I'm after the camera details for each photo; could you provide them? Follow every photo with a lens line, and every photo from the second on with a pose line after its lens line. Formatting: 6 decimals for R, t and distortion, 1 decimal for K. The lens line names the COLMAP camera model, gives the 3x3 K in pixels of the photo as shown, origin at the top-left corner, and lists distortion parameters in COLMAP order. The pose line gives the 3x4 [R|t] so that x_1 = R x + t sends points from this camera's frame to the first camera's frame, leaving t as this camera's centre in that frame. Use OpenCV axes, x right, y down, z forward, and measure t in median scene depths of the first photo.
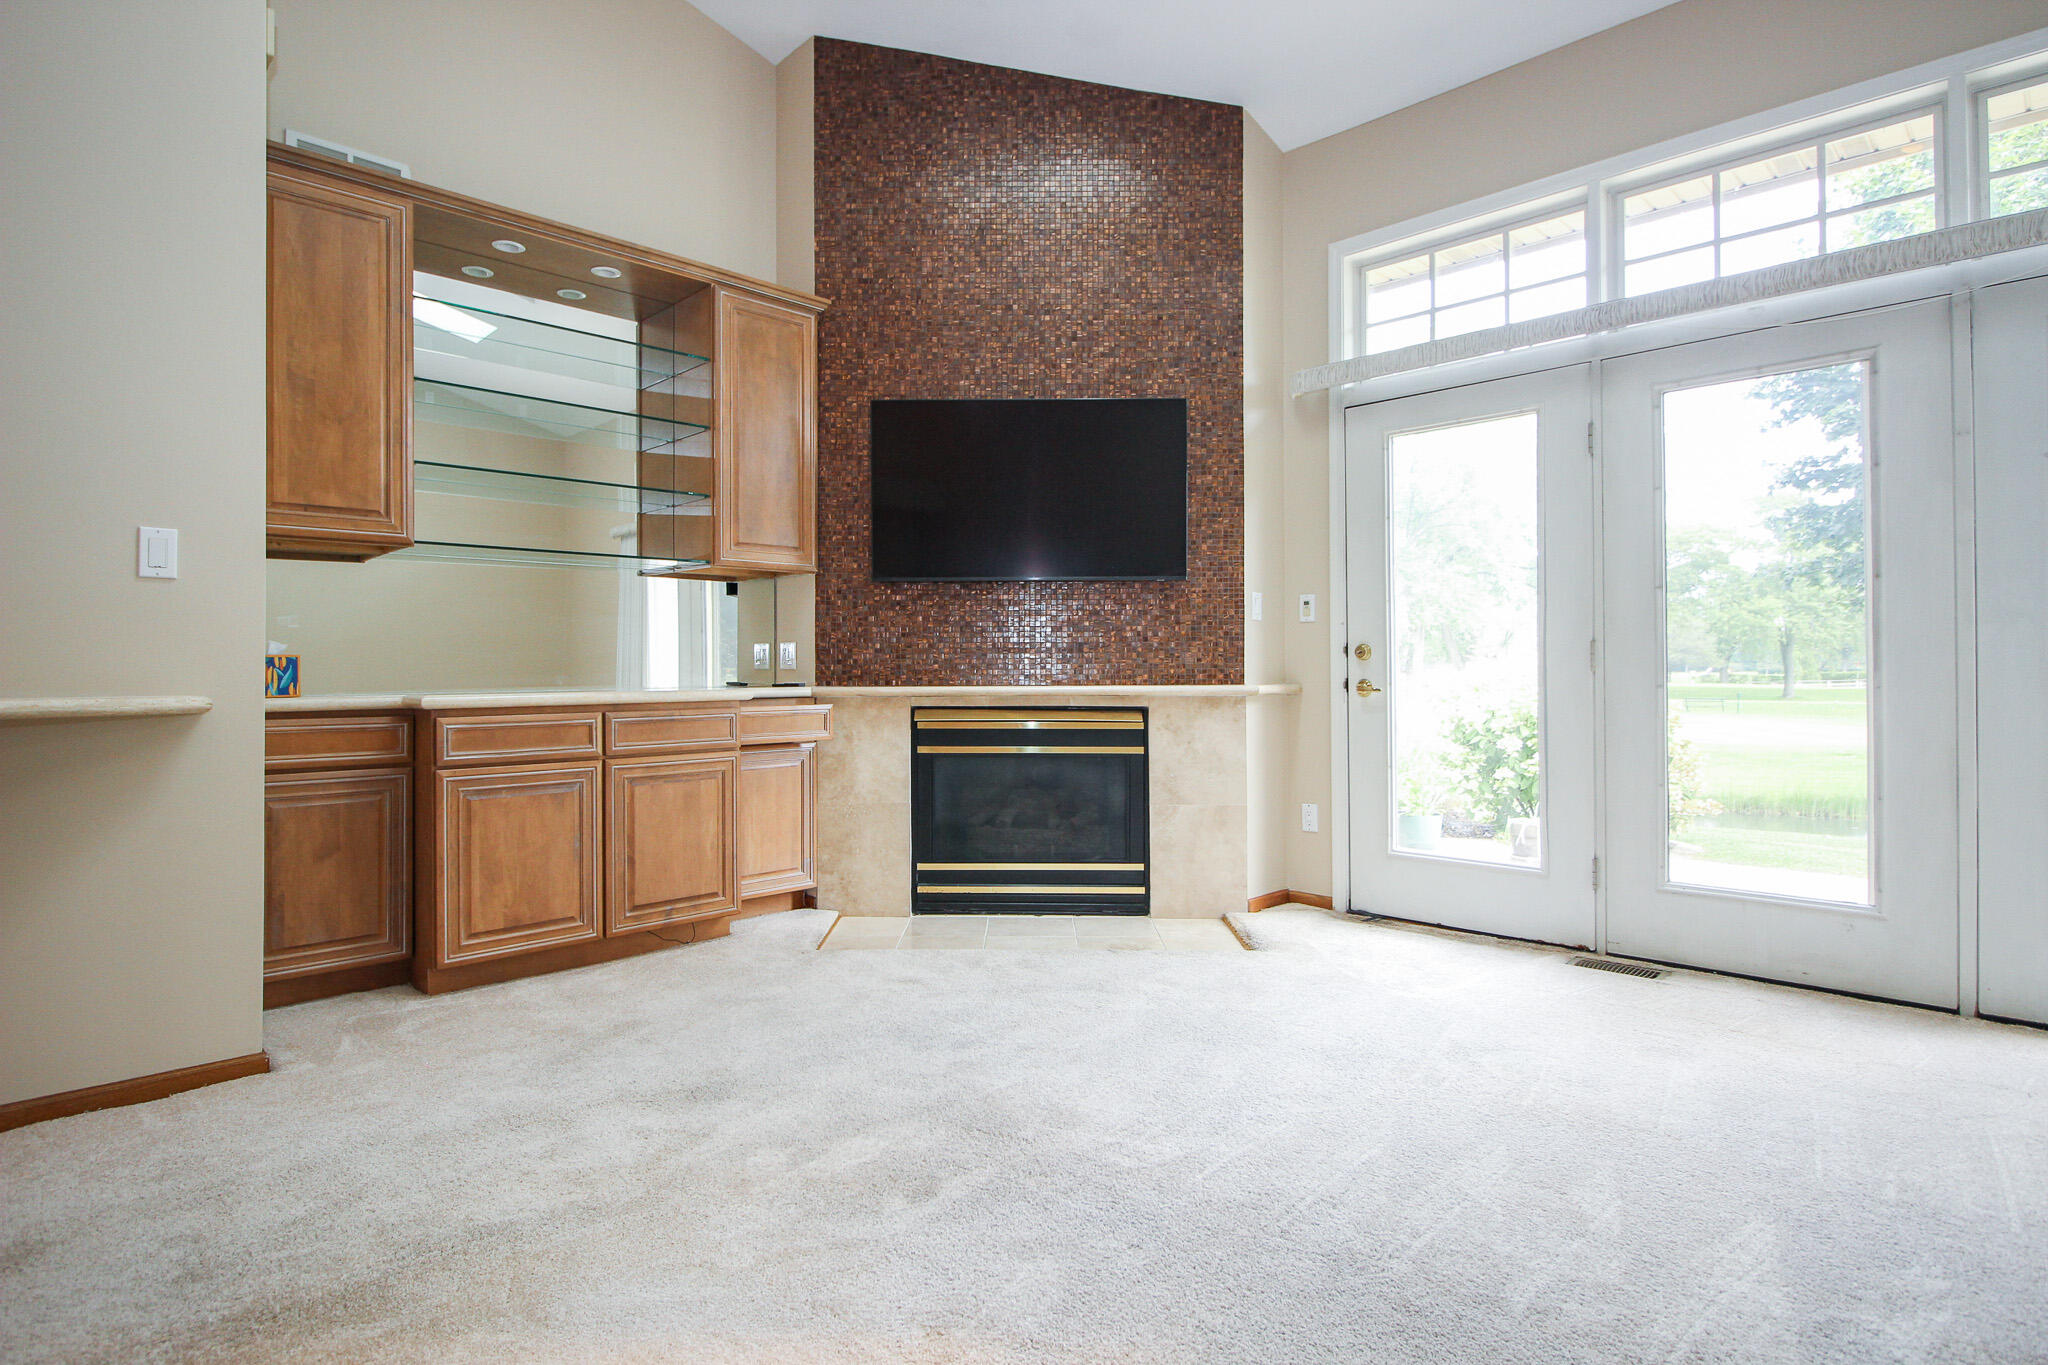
lens RADIAL K [[1038.2, 0, 1032.0], [0, 1038.2, 669.1], [0, 0, 1]] dist [-0.006761, -0.006414]
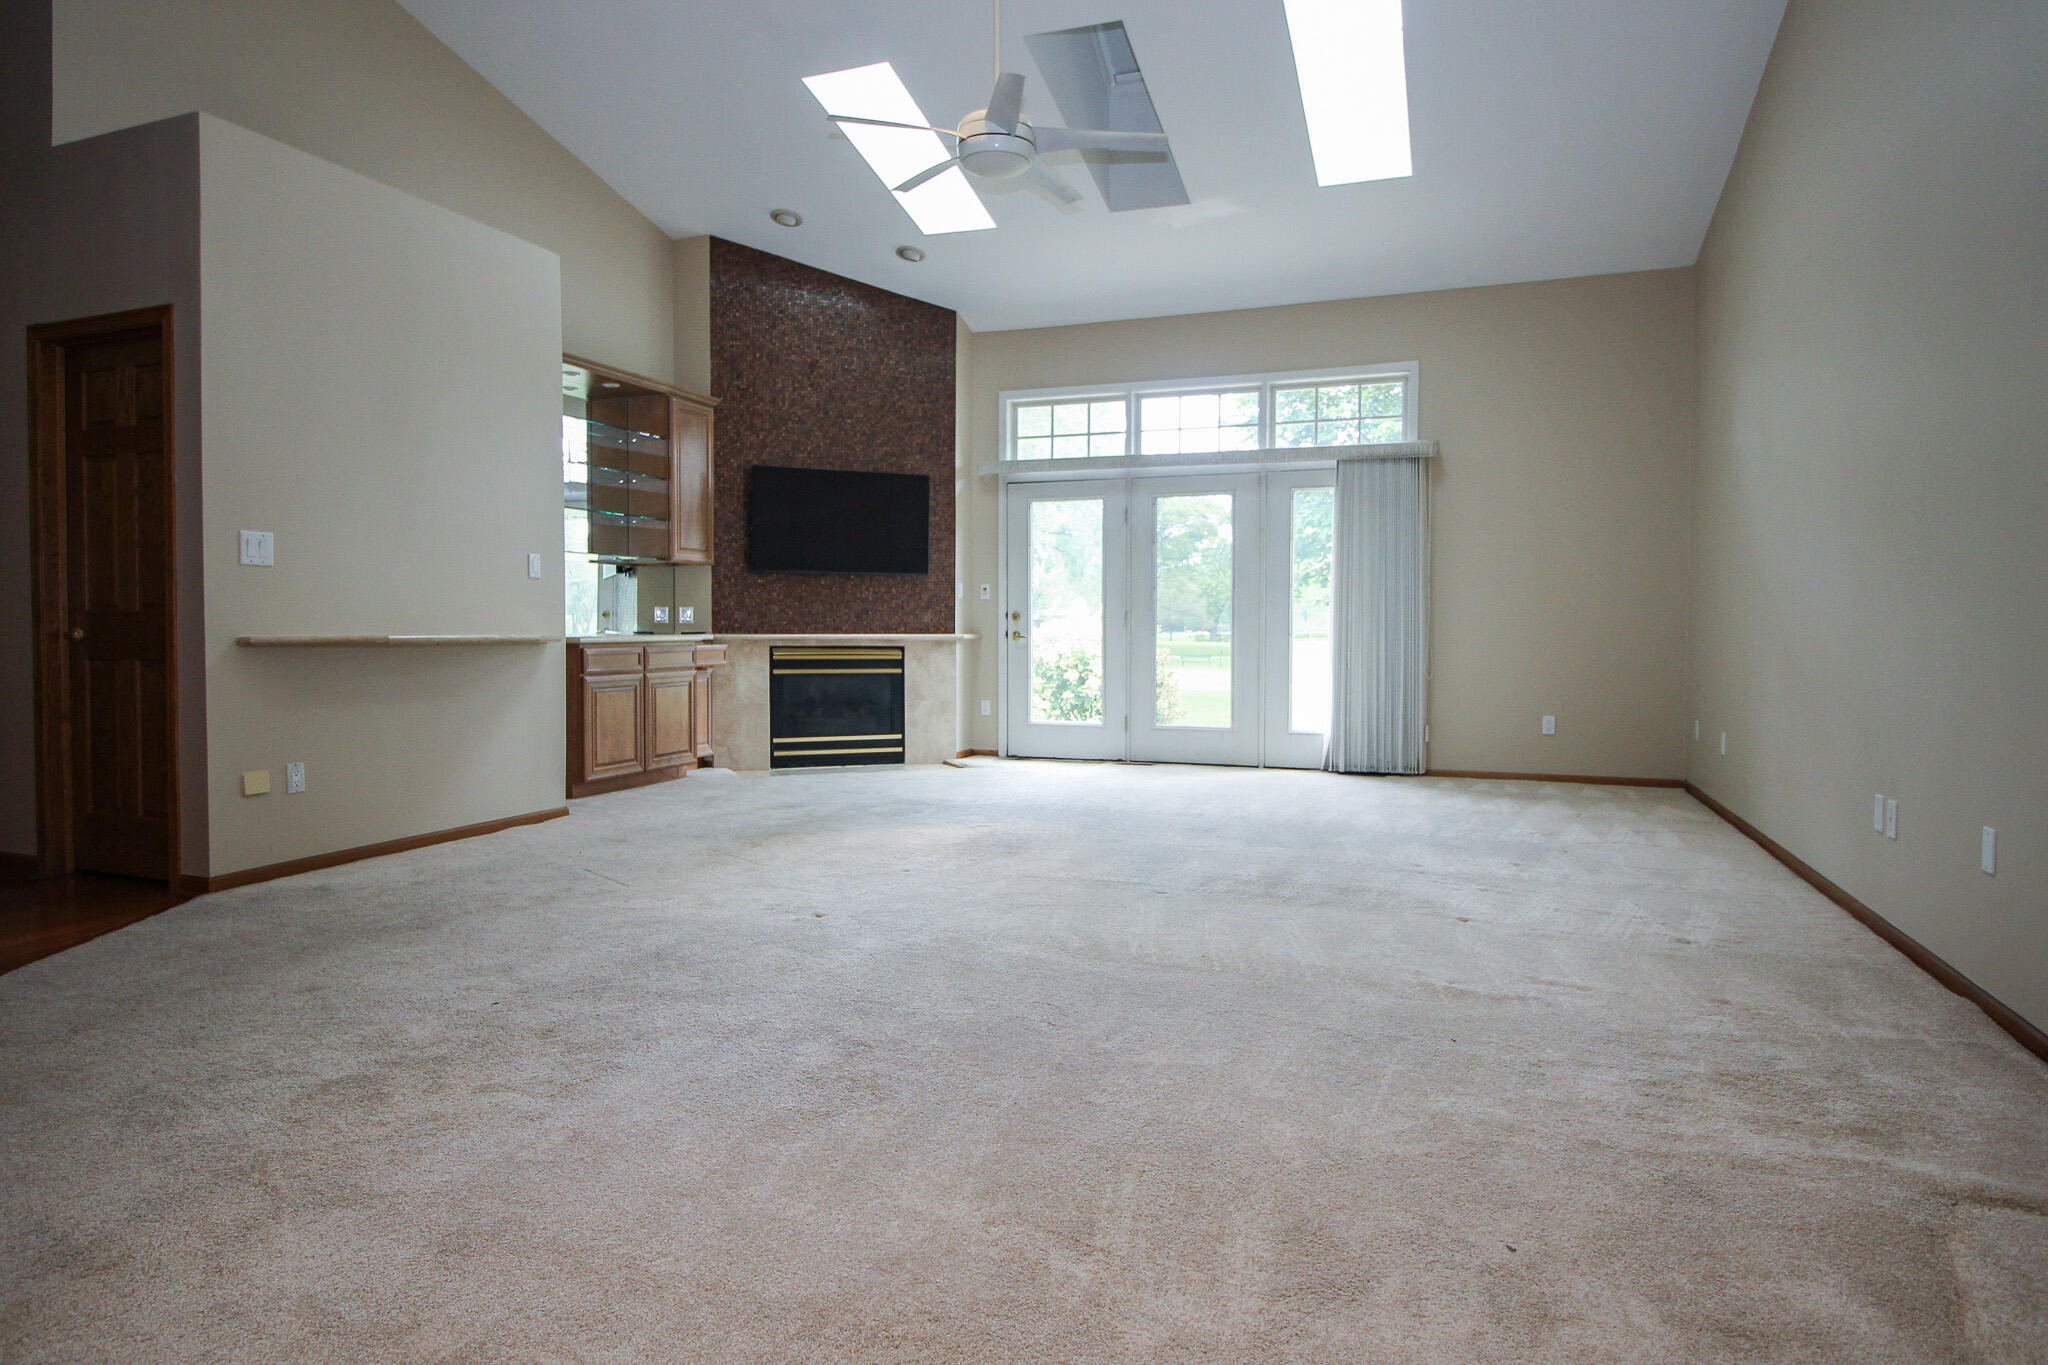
lens RADIAL K [[1189.5, 0, 1008.5], [0, 1189.5, 670.6], [0, 0, 1]] dist [-0.003824, -0.001447]
pose [[0.915041, -0.008111, 0.403280, -0.545685], [-0.006909, 0.999336, 0.035777, 0.004080], [-0.403302, -0.035523, 0.914377, -0.933754]]
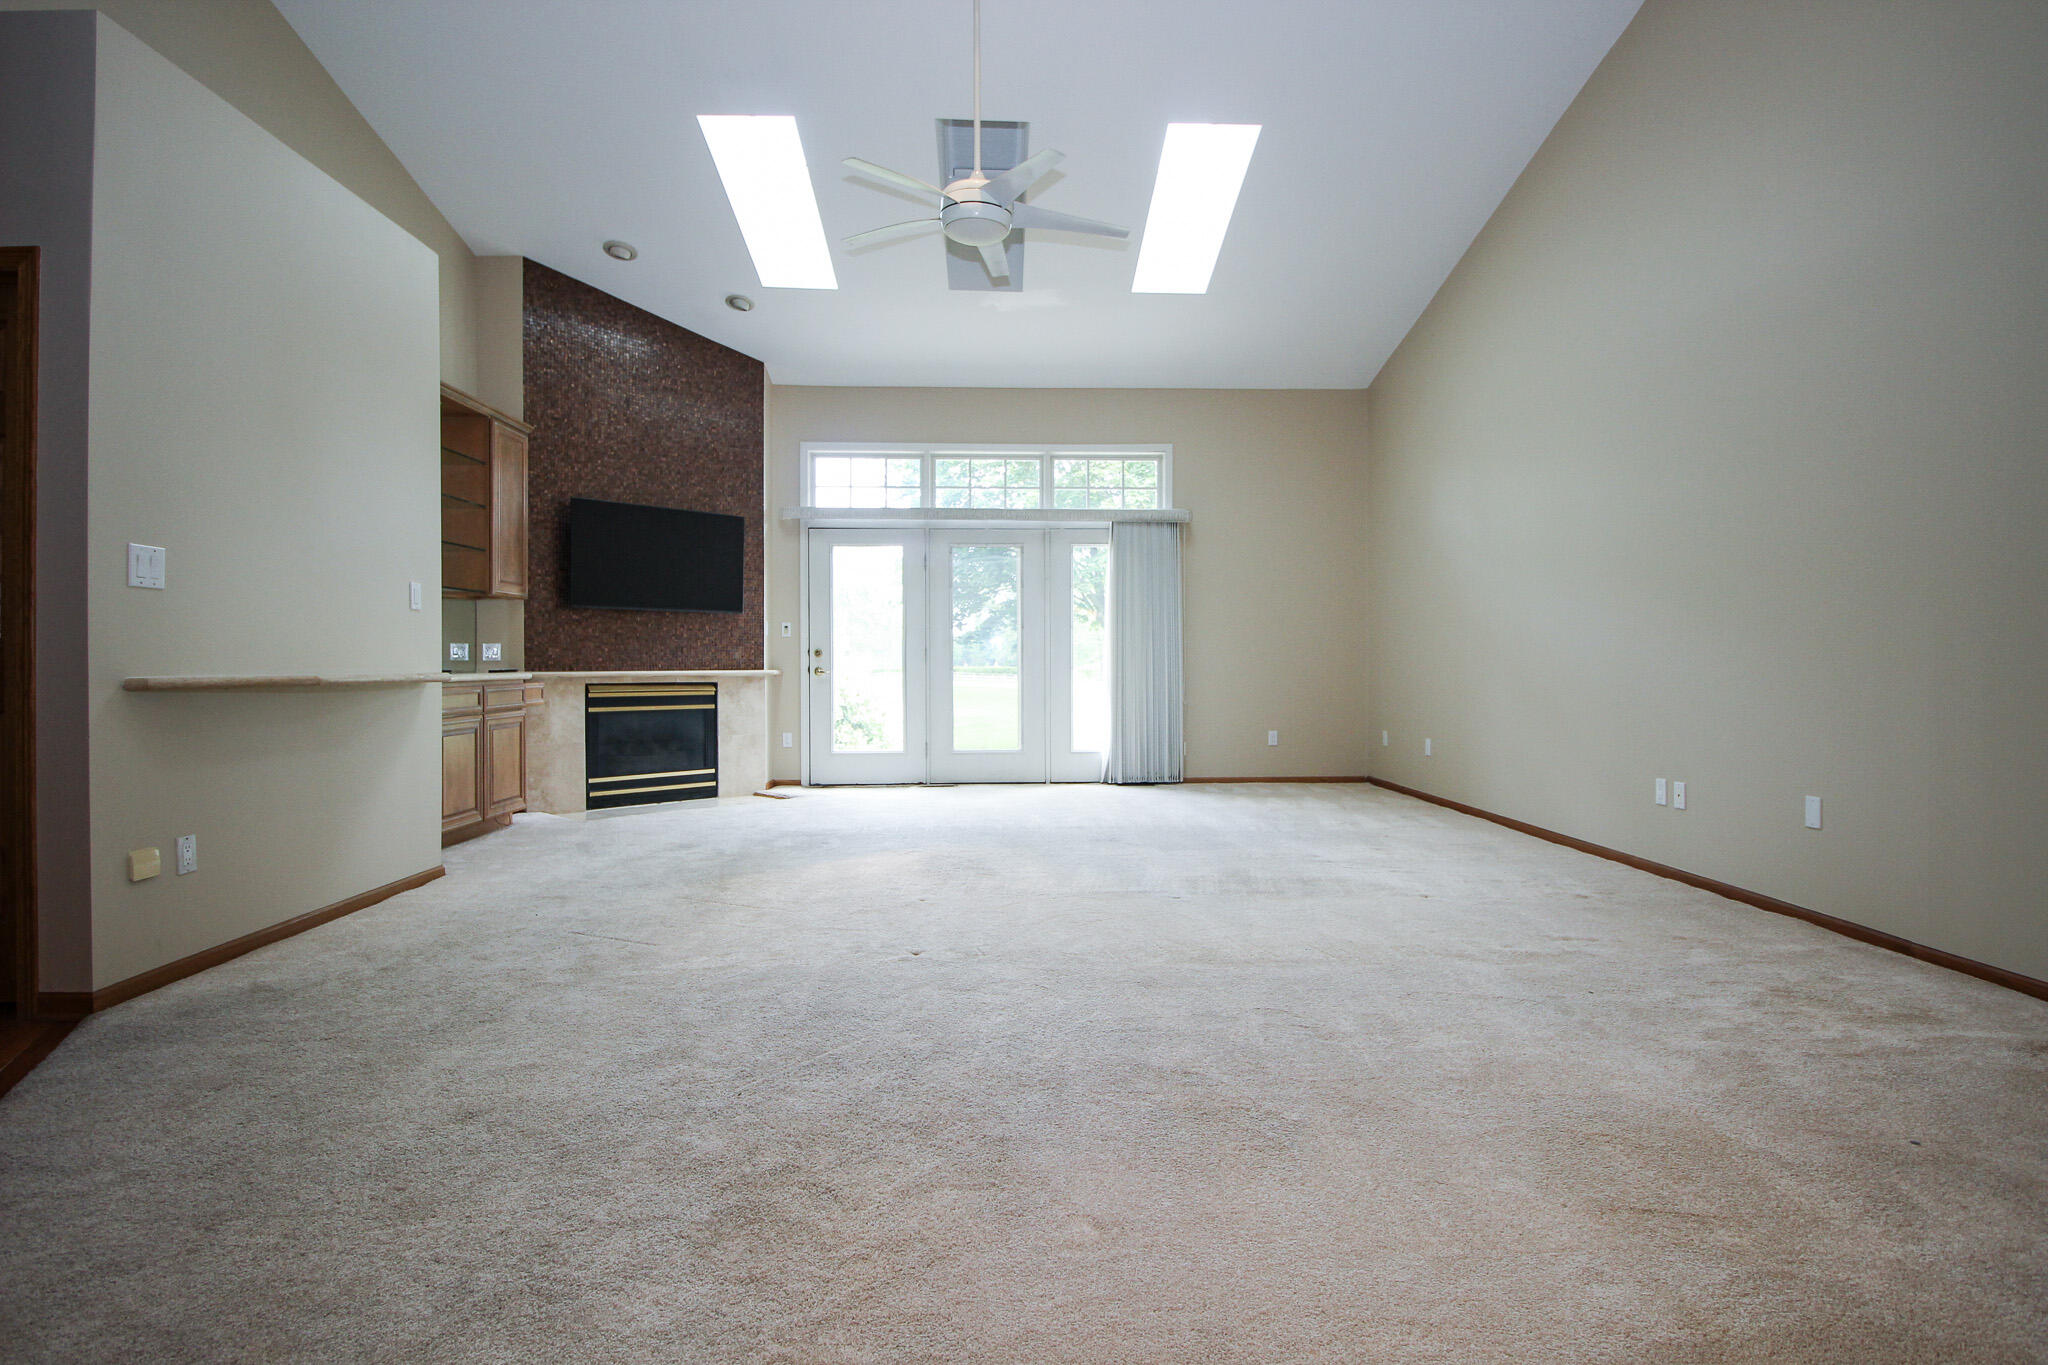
lens RADIAL K [[1038.2, 0, 1026.6], [0, 1038.2, 671.9], [0, 0, 1]] dist [-0.006761, -0.006414]
pose [[0.682958, -0.003656, 0.730449, -0.843608], [-0.001125, 0.999981, 0.006057, 0.006886], [-0.730457, -0.004959, 0.682941, -0.634081]]
